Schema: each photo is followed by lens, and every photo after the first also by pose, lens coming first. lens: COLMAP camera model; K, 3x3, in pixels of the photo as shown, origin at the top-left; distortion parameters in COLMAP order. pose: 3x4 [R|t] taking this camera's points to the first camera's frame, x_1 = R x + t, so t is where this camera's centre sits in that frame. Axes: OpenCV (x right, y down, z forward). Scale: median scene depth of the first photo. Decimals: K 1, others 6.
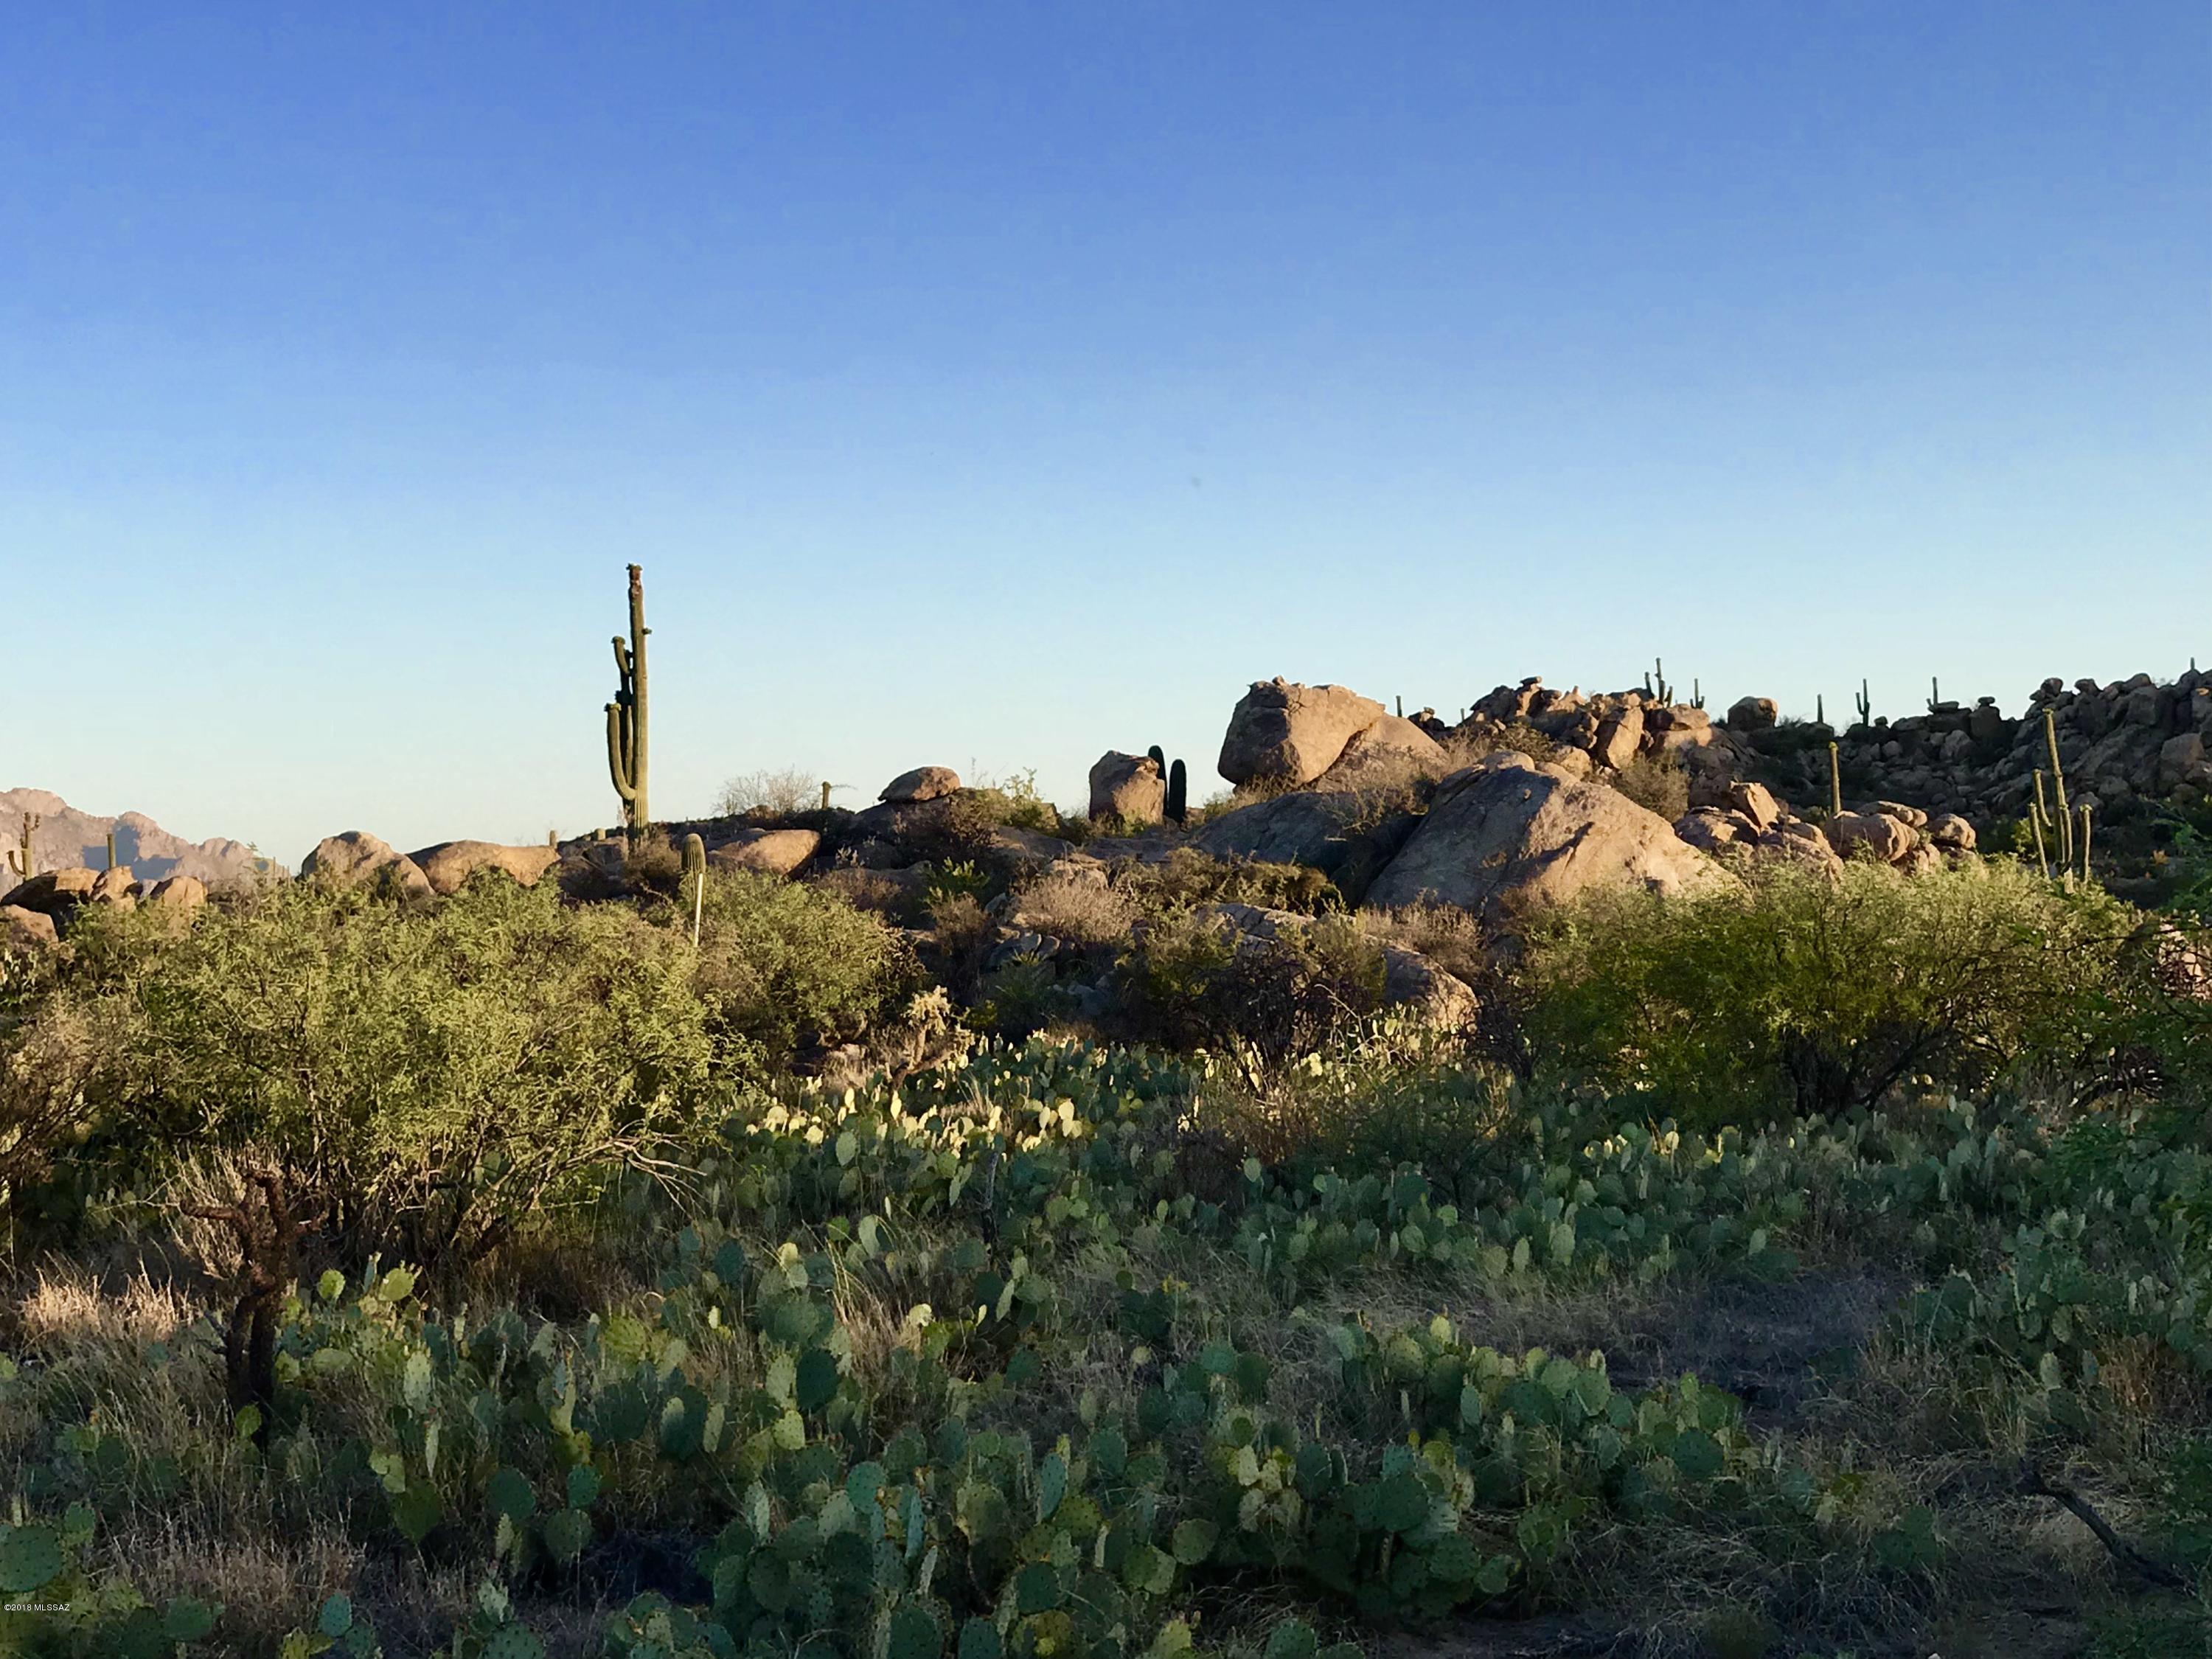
lens RADIAL K [[3236.2, 0, 1096.5], [0, 3236.2, 839.6], [0, 0, 1]] dist [0.083093, 0.000000]
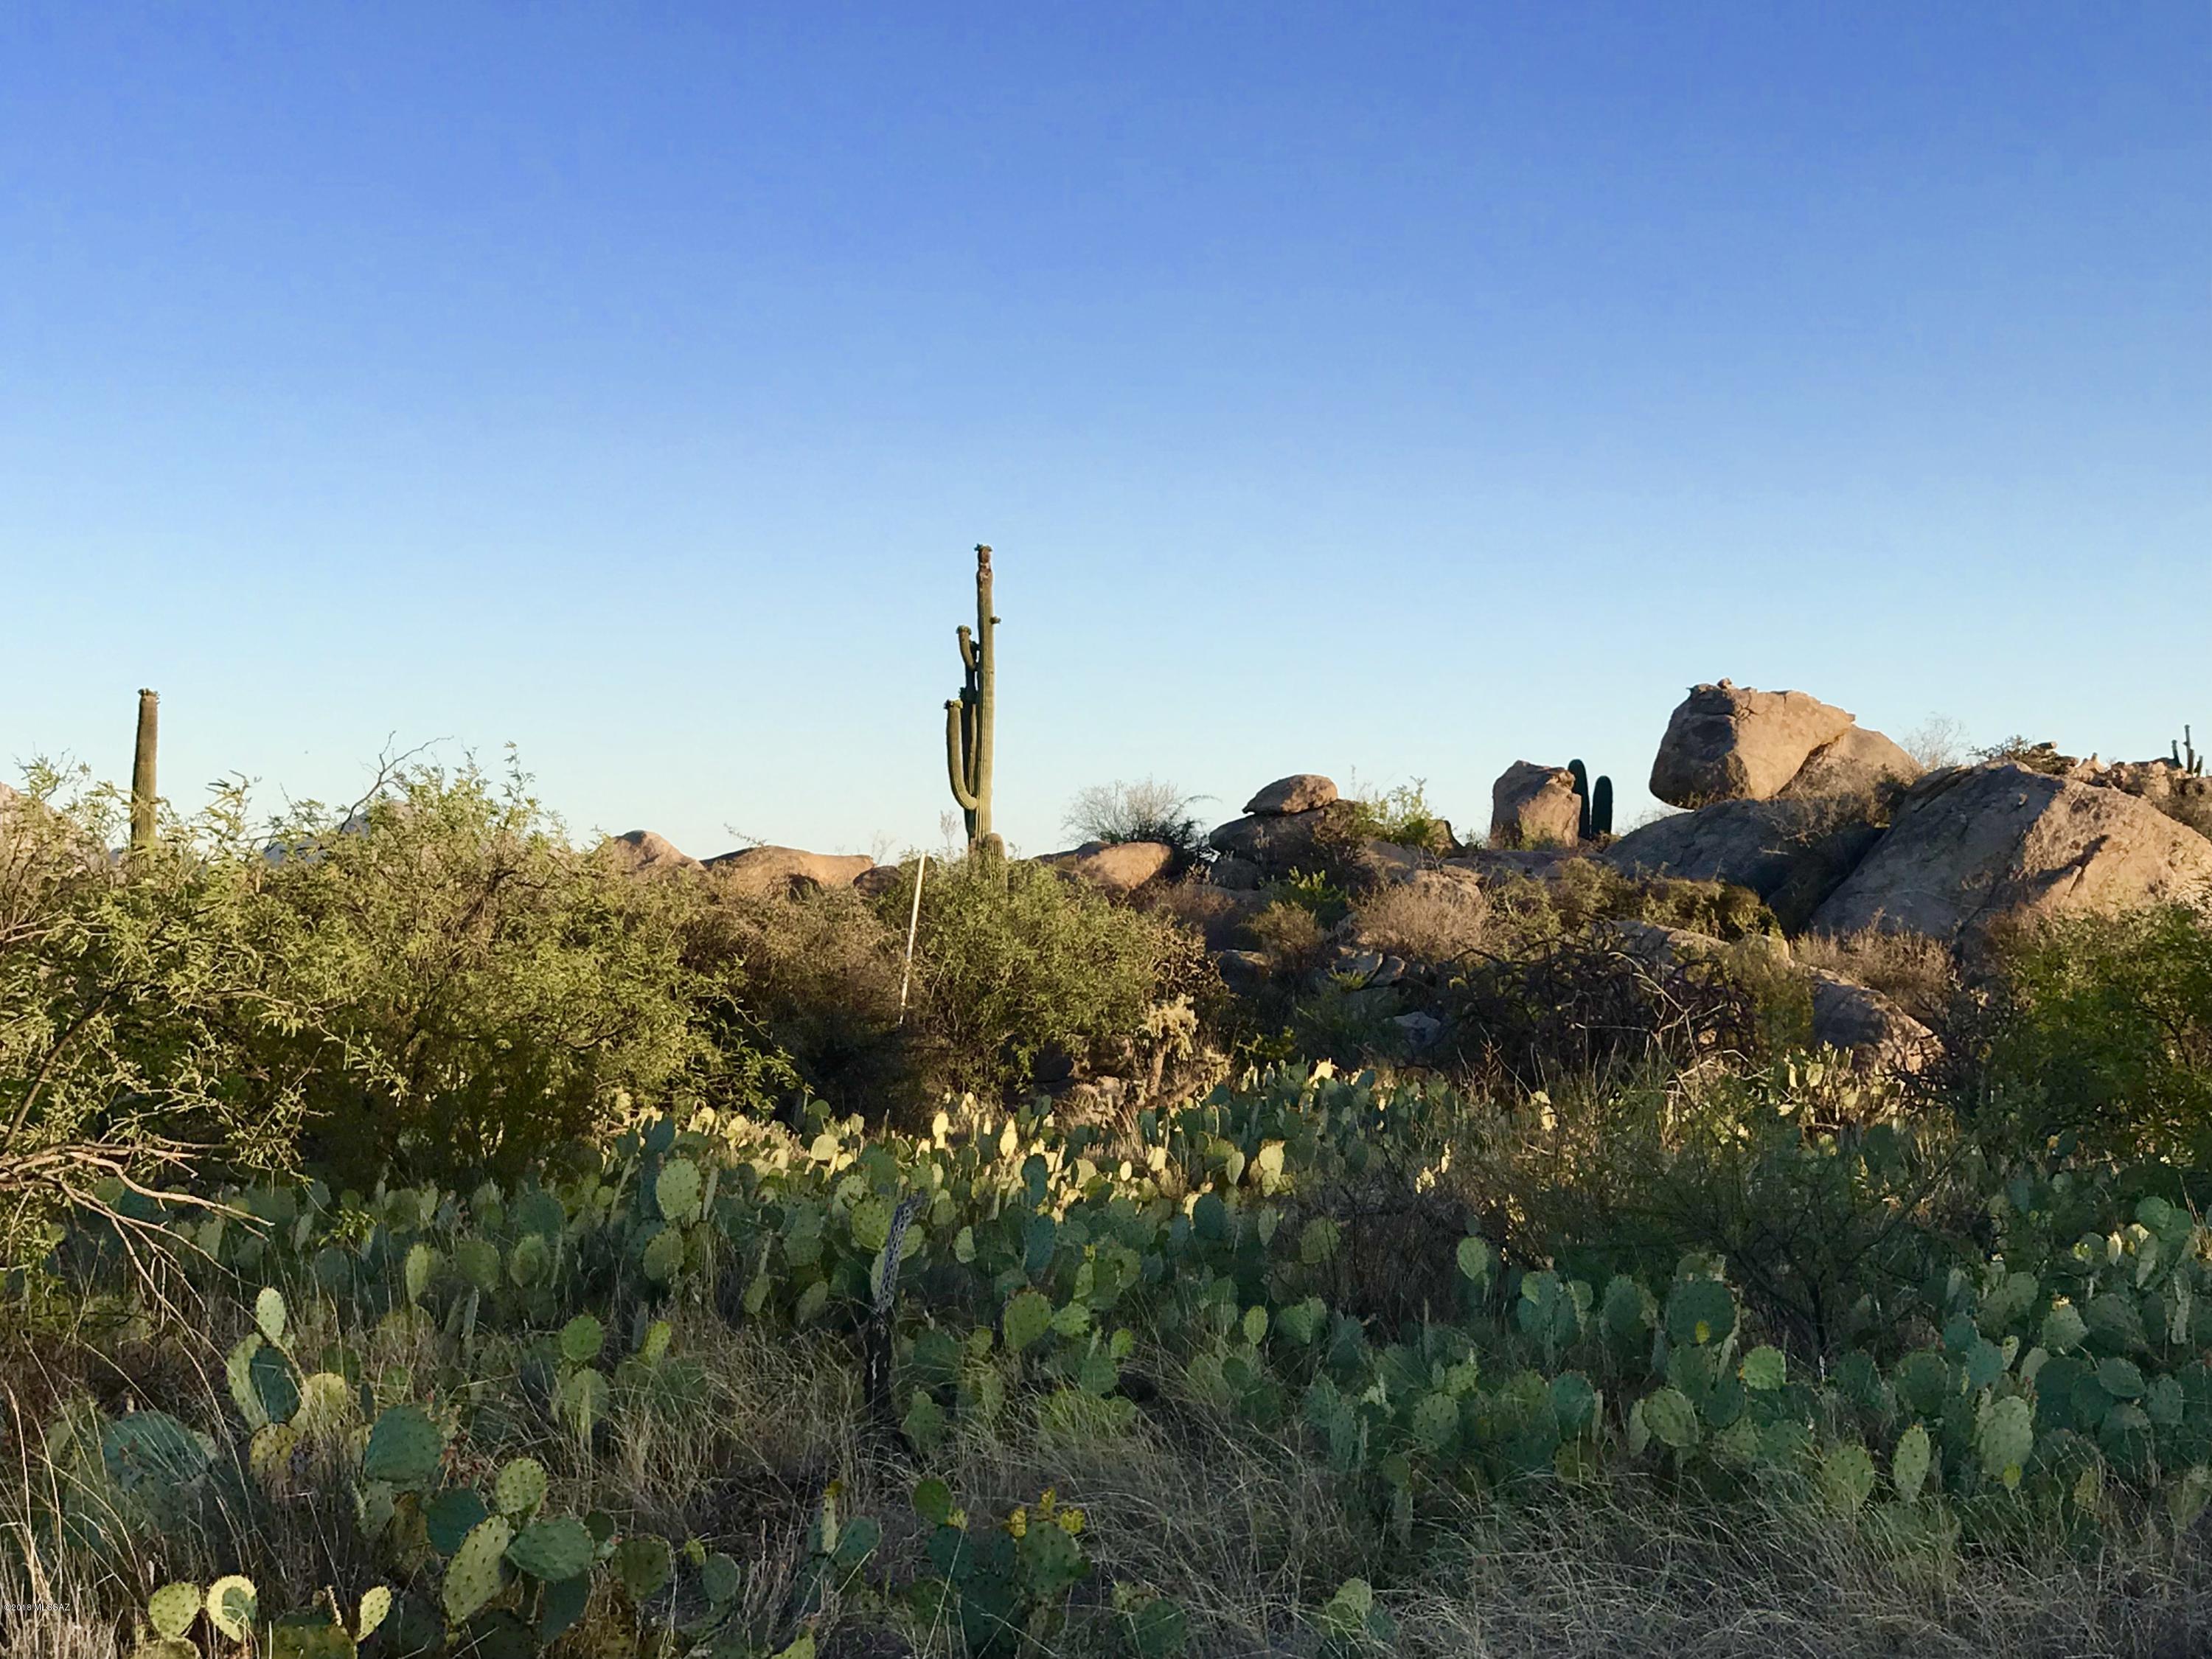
lens RADIAL K [[3236.2, 0, 1086.8], [0, 3236.2, 914.3], [0, 0, 1]] dist [0.083093, 0.000000]
pose [[0.988144, 0.024073, -0.151634, 0.055771], [-0.023999, 0.999709, 0.002320, 0.034328], [0.151646, 0.001347, 0.988434, 0.349357]]
